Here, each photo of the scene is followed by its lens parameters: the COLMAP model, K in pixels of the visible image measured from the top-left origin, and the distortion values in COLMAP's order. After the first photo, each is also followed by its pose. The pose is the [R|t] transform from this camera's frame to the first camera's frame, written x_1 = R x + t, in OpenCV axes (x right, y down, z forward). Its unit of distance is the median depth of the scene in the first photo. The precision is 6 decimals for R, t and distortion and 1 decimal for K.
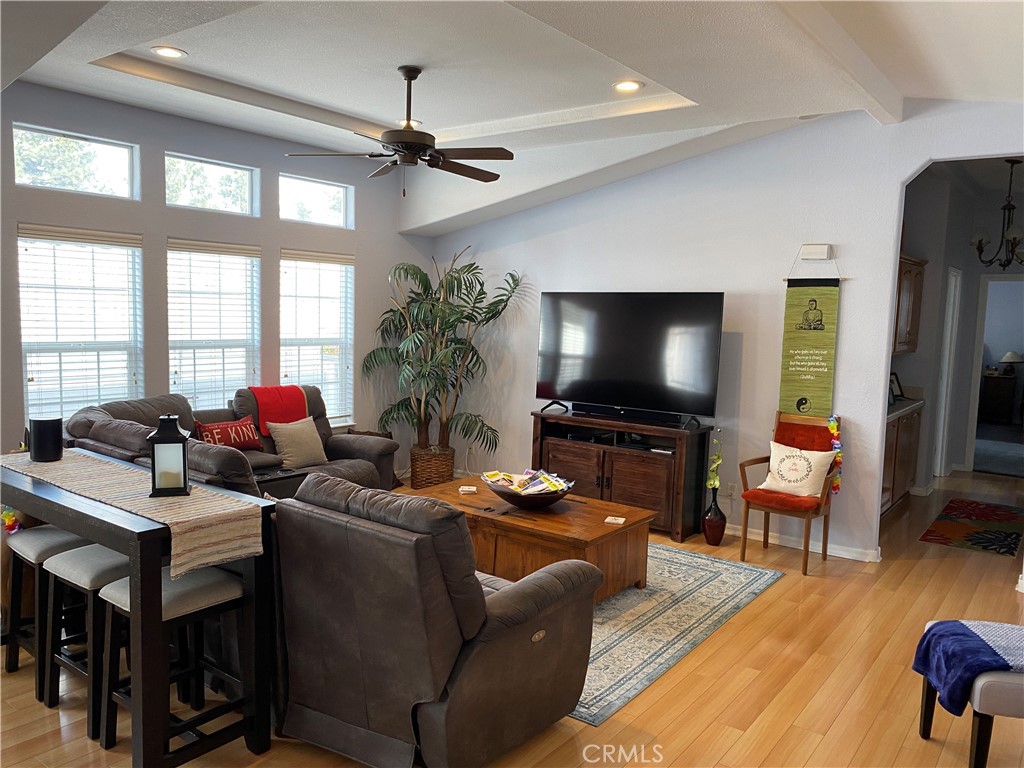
lens RADIAL K [[782.4, 0, 512.0], [0, 782.4, 384.0], [0, 0, 1]] dist [0.108305, -0.000464]
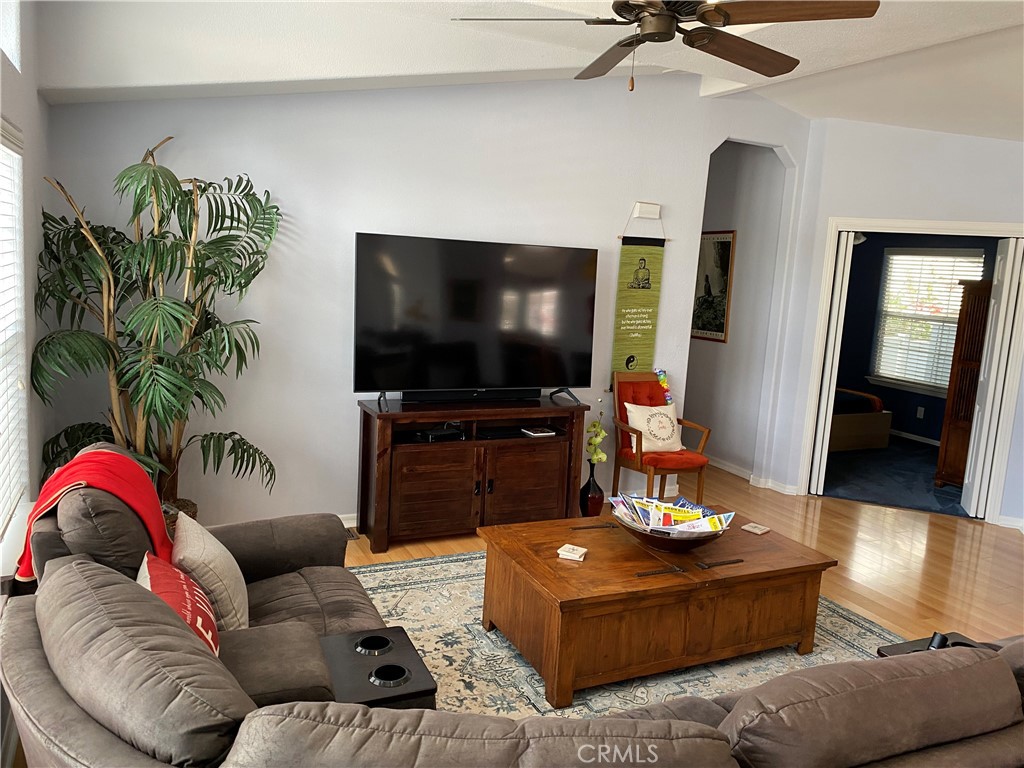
lens RADIAL K [[782.4, 0, 512.0], [0, 782.4, 384.0], [0, 0, 1]] dist [0.108305, -0.000464]
pose [[0.470287, -0.138817, 0.871527, -0.589186], [0.042690, 0.989974, 0.134647, -0.089044], [-0.881480, -0.026117, 0.471498, 0.662827]]
